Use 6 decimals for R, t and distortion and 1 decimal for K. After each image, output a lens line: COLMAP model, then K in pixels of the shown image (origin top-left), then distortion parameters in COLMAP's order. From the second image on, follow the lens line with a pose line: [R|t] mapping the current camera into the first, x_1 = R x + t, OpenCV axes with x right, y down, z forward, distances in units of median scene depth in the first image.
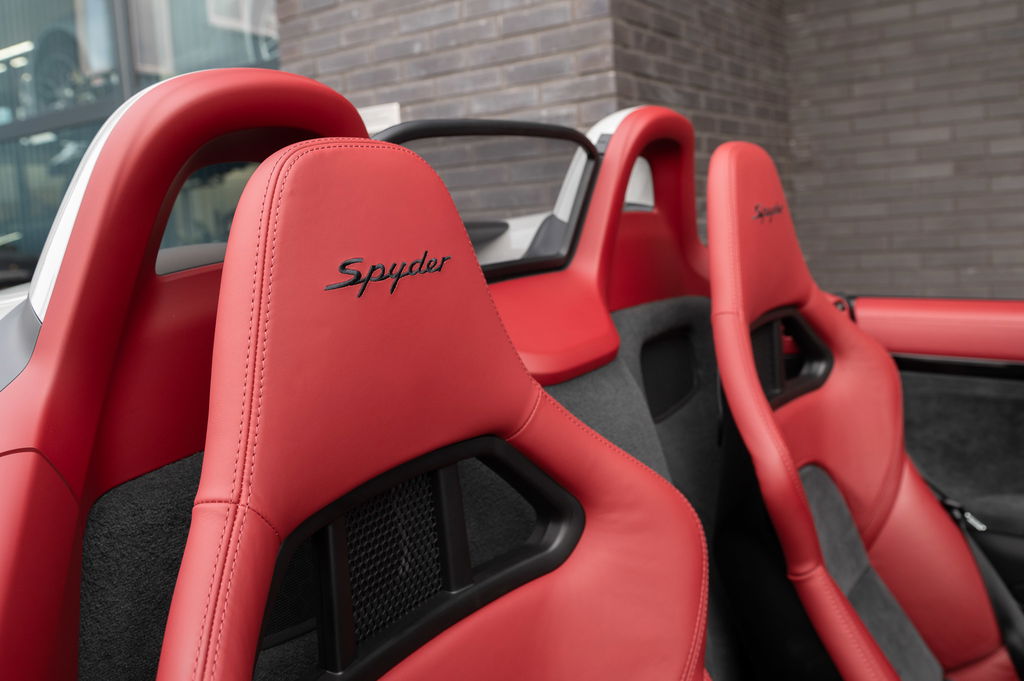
lens RADIAL K [[936.7, 0, 512.3], [0, 936.7, 303.9], [0, 0, 1]] dist [-0.008692, -0.008216]
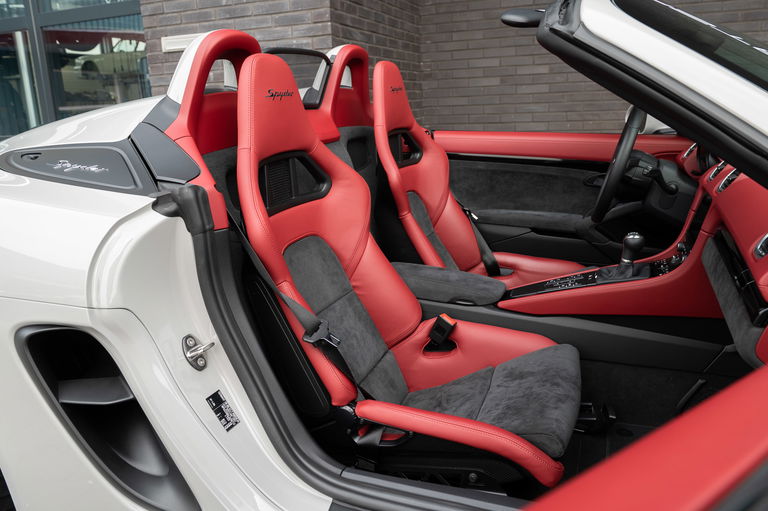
lens RADIAL K [[603.5, 0, 383.4], [0, 603.5, 241.1], [0, 0, 1]] dist [-0.004340, -0.003254]
pose [[0.977437, -0.015443, 0.210663, -0.096417], [-0.010487, 0.992546, 0.121419, 0.094383], [-0.210968, -0.120888, 0.969989, -0.535993]]
